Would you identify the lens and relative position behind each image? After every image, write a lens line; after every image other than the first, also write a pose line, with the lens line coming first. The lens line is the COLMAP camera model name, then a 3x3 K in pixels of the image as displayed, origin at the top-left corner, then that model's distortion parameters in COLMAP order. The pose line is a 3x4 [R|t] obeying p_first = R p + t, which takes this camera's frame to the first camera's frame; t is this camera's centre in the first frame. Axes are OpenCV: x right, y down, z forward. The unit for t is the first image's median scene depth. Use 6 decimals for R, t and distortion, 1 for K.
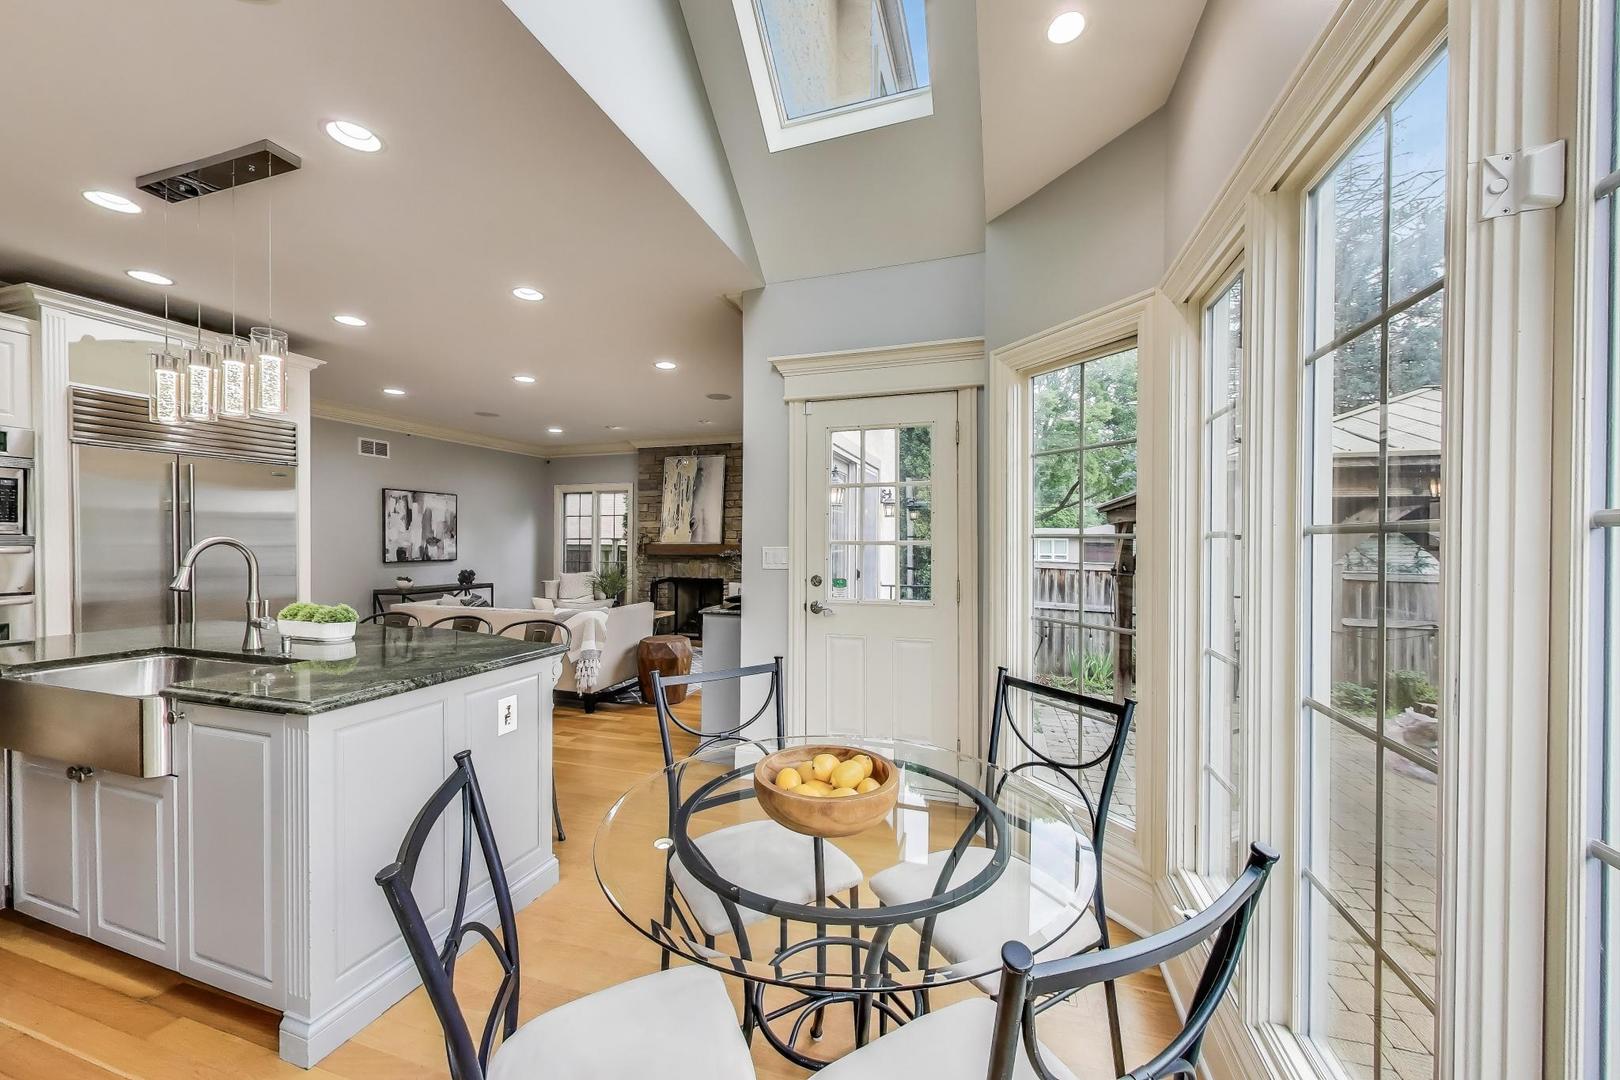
lens RADIAL K [[602.1, 0, 806.8], [0, 602.1, 539.6], [0, 0, 1]] dist [0.000033, 0.000200]
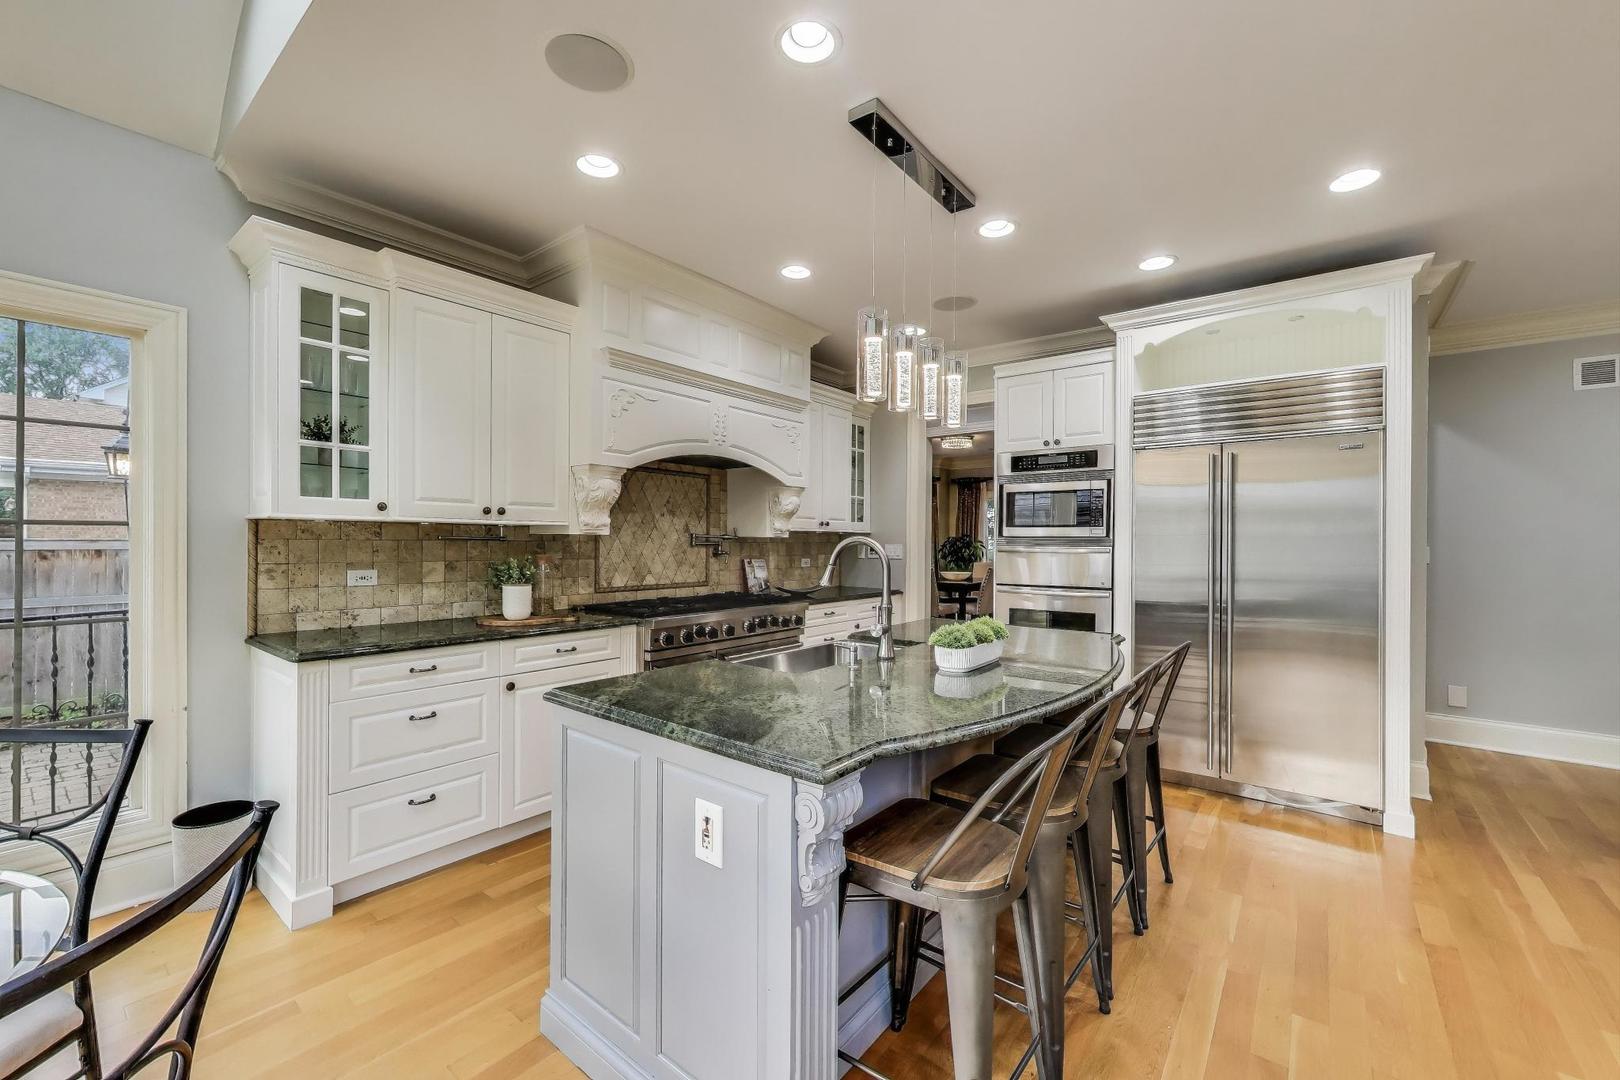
lens RADIAL K [[657.9, 0, 810.0], [0, 657.9, 540.0], [0, 0, 1]] dist [-0.001553, -0.000241]
pose [[-0.334273, 0.001341, -0.942475, 0.059593], [-0.014539, 0.999873, 0.006579, -0.003733], [0.942364, 0.015901, -0.334211, 0.893272]]
